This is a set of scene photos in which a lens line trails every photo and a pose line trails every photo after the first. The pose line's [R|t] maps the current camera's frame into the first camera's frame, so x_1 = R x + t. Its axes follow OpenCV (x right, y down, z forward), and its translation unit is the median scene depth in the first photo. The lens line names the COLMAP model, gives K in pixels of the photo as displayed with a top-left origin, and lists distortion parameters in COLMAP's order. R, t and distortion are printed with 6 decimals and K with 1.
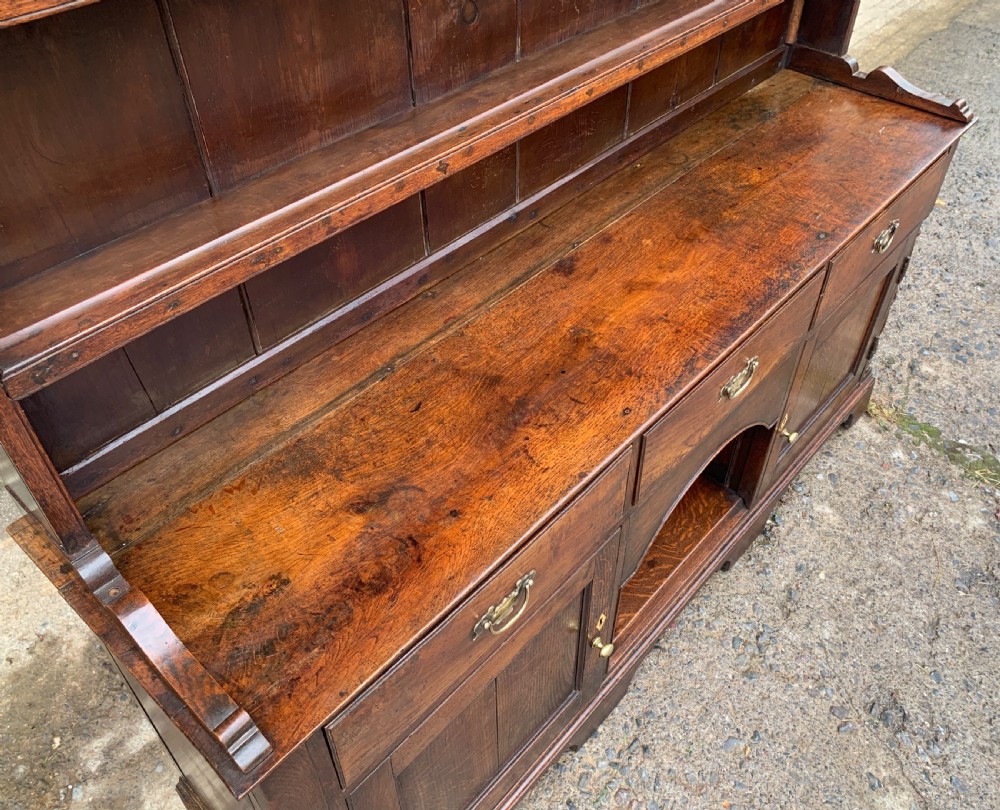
lens RADIAL K [[845.7, 0, 522.7], [0, 845.7, 388.4], [0, 0, 1]] dist [0.043209, -0.041197]
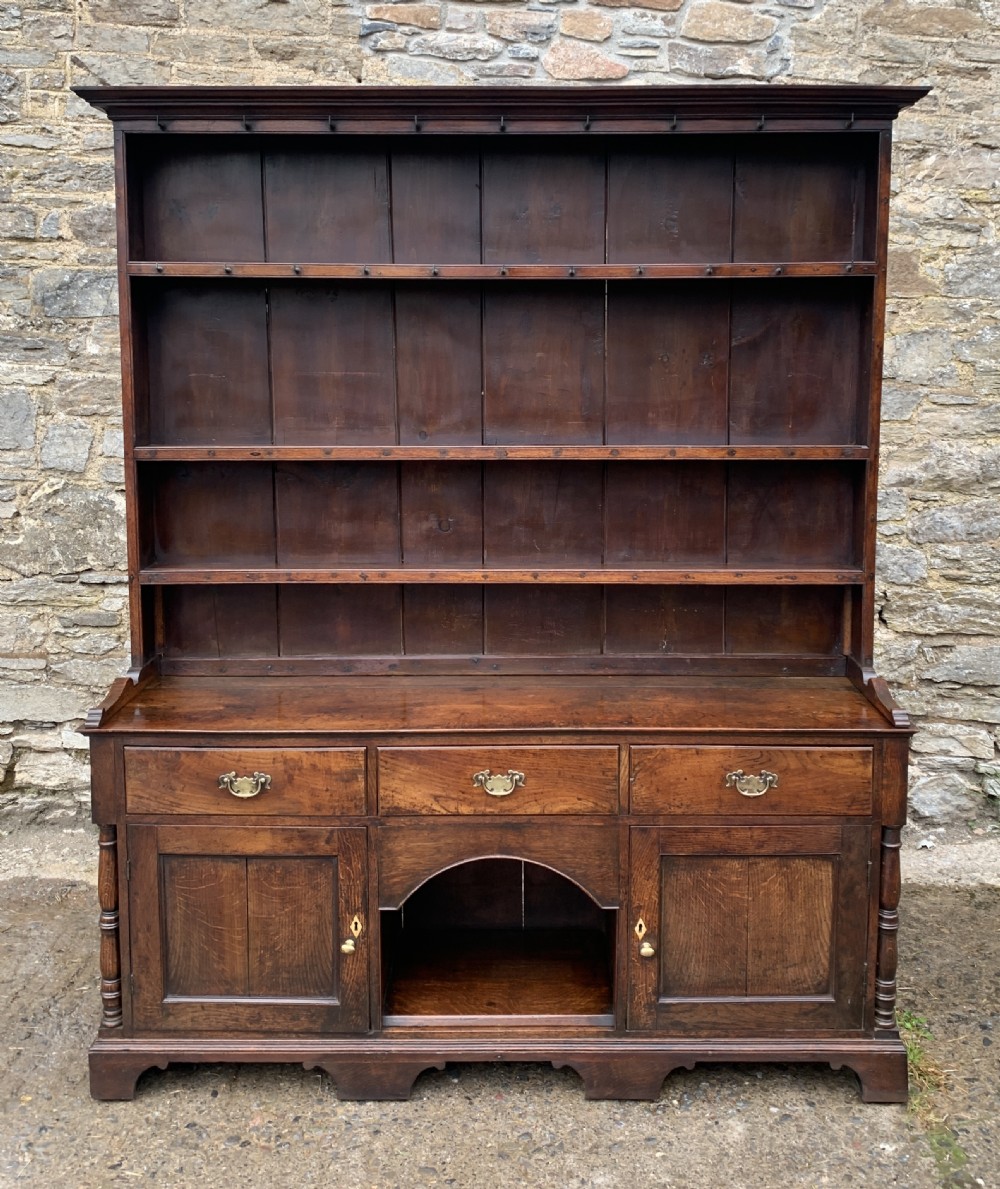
lens RADIAL K [[1171.0, 0, 516.9], [0, 1171.0, 497.2], [0, 0, 1]] dist [0.020853, 0.000000]
pose [[0.653738, 0.076027, -0.752892, 1.391594], [-0.512235, 0.776798, -0.366333, 0.260314], [0.556994, 0.625144, 0.546766, -0.251808]]
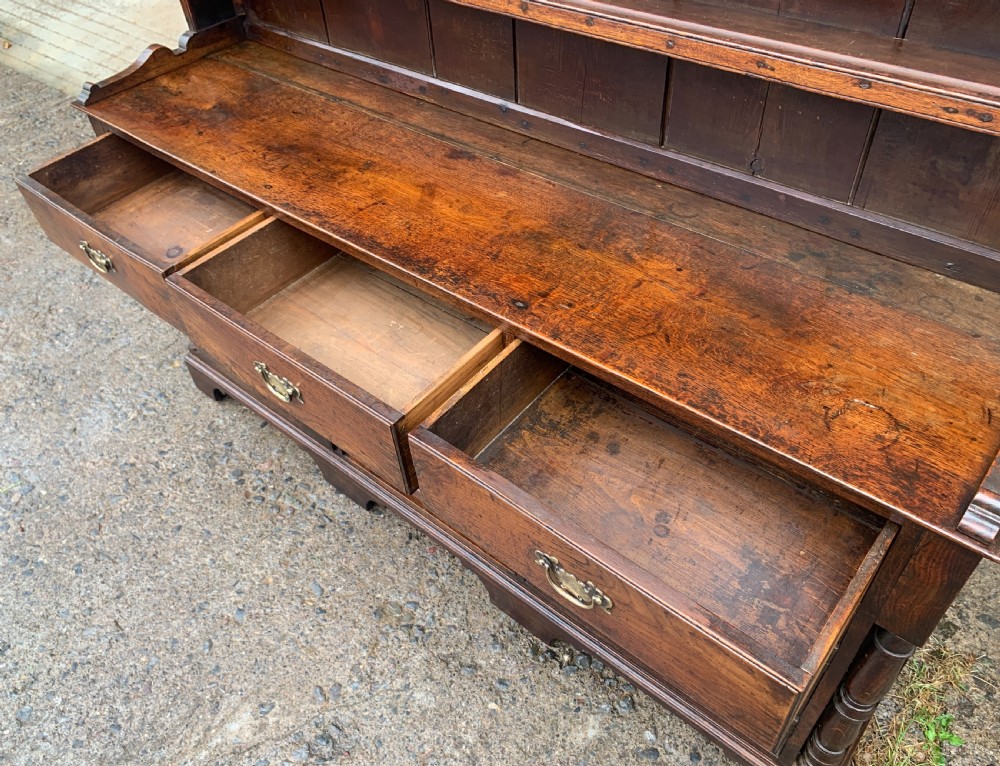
lens RADIAL K [[779.0, 0, 486.5], [0, 779.0, 376.9], [0, 0, 1]] dist [0.018991, -0.012169]
pose [[0.016071, 0.690516, -0.723139, 0.842618], [-0.637392, 0.564306, 0.524682, -0.458310], [0.770373, 0.452490, 0.449198, 0.597368]]
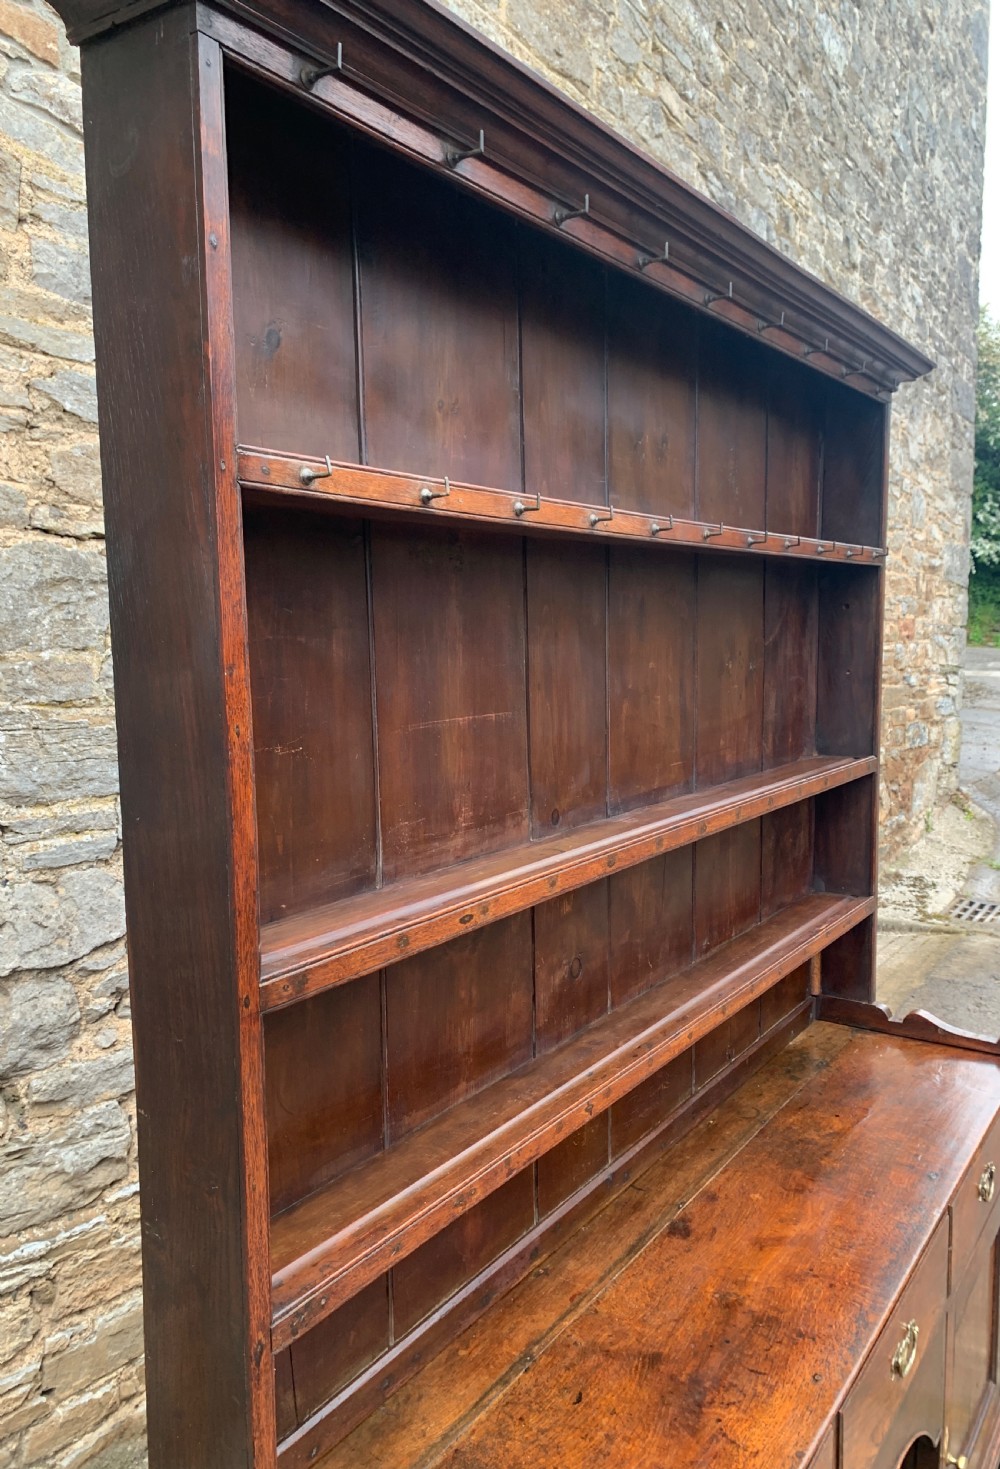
lens RADIAL K [[1124.1, 0, 515.1], [0, 1124.1, 729.8], [0, 0, 1]] dist [0.022297, -0.019383]
pose [[0.991305, -0.032082, 0.127612, -0.219351], [0.103218, 0.791088, -0.602932, 0.119128], [-0.081609, 0.610861, 0.787521, -0.212092]]
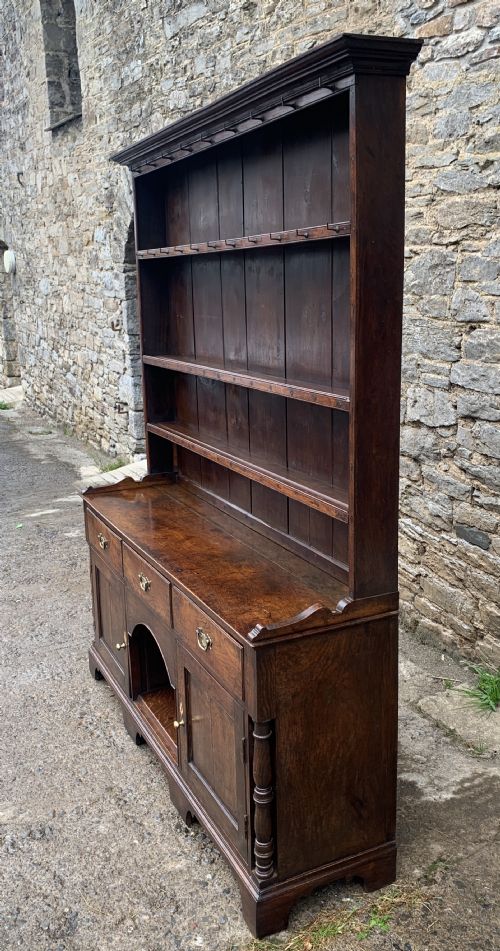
lens RADIAL K [[801.7, 0, 313.6], [0, 801.7, 478.6], [0, 0, 1]] dist [0.045712, -0.058393]
pose [[-0.335380, 0.205119, -0.919482, 1.634165], [-0.642017, 0.664509, 0.382415, -1.048391], [0.689445, 0.718578, -0.091173, 1.088618]]
